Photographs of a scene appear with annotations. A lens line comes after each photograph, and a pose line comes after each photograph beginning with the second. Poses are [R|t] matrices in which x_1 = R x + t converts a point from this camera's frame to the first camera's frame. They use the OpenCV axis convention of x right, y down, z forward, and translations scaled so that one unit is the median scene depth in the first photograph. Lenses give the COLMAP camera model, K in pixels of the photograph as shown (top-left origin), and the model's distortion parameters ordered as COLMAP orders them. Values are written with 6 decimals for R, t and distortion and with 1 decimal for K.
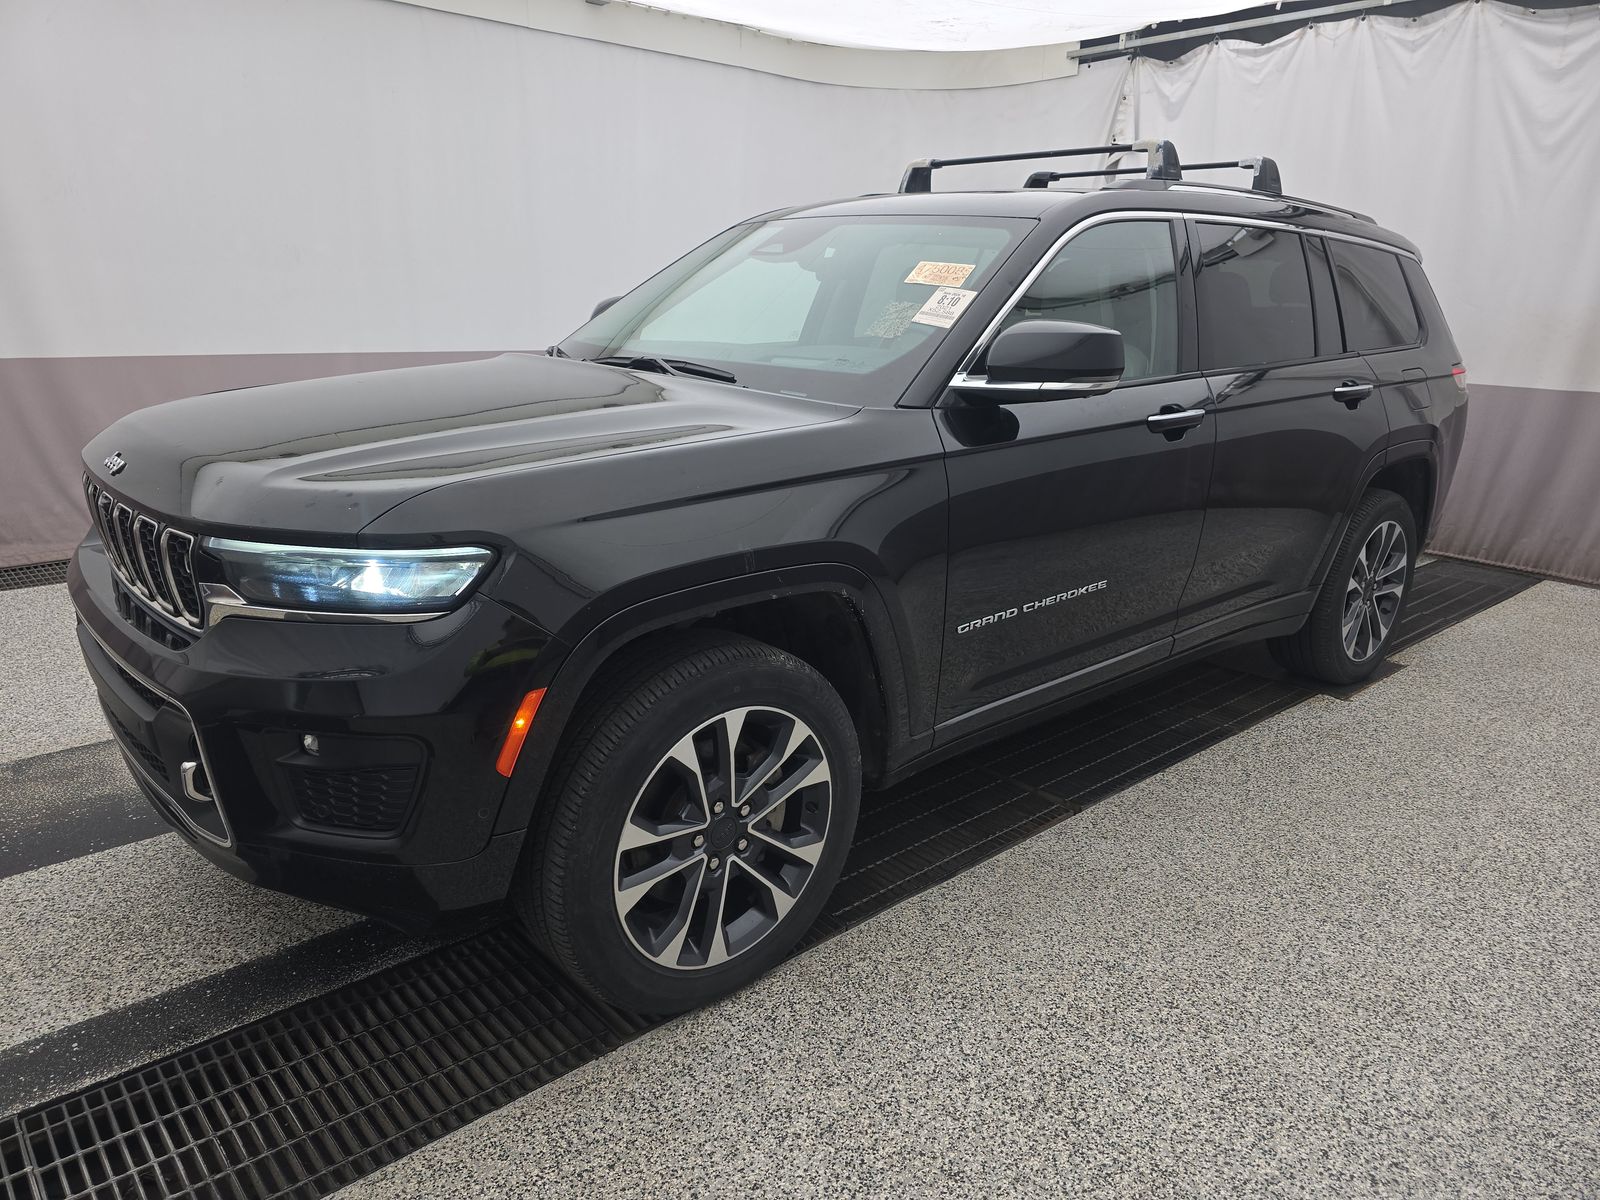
lens RADIAL K [[1074.0, 0, 781.2], [0, 1074.0, 600.7], [0, 0, 1]] dist [0.002505, -0.002757]
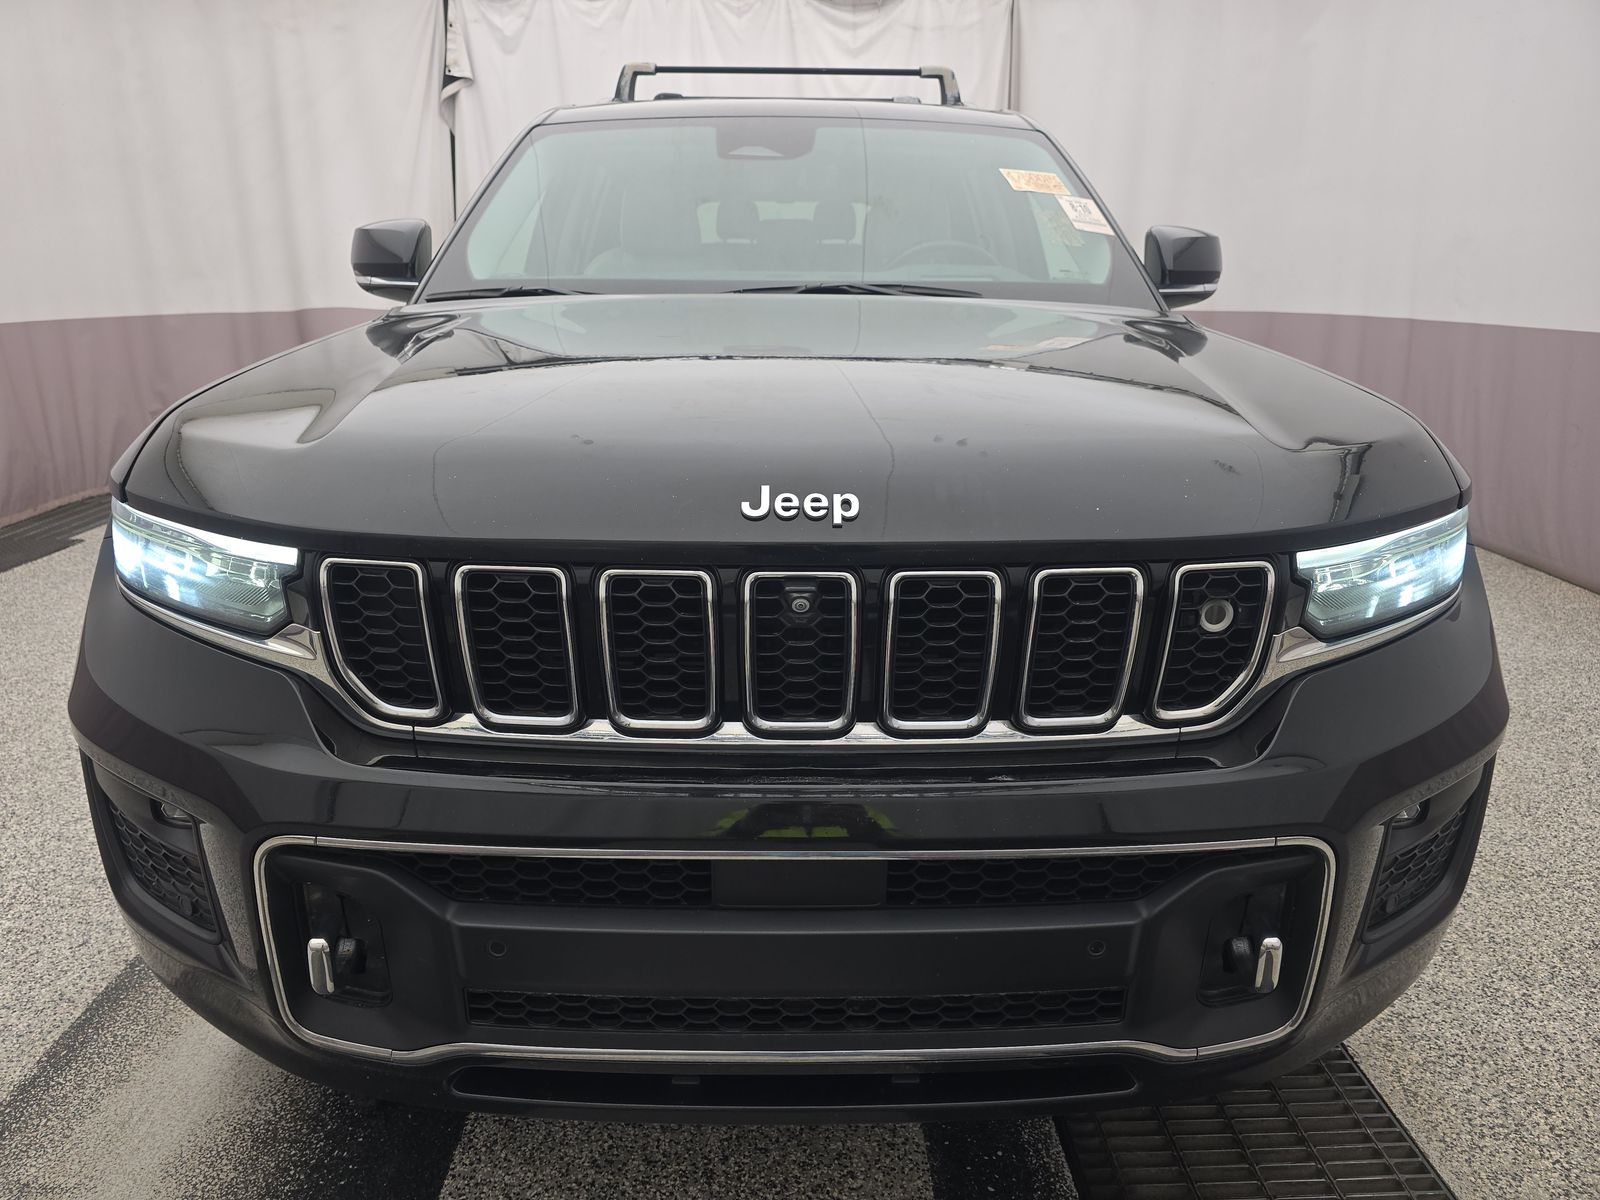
lens RADIAL K [[1090.2, 0, 795.4], [0, 1090.2, 596.0], [0, 0, 1]] dist [-0.002852, -0.006168]
pose [[0.646281, -0.241599, 0.723844, -0.909916], [0.224147, 0.966817, 0.122568, -0.138905], [-0.729437, 0.083034, 0.678989, 0.621082]]
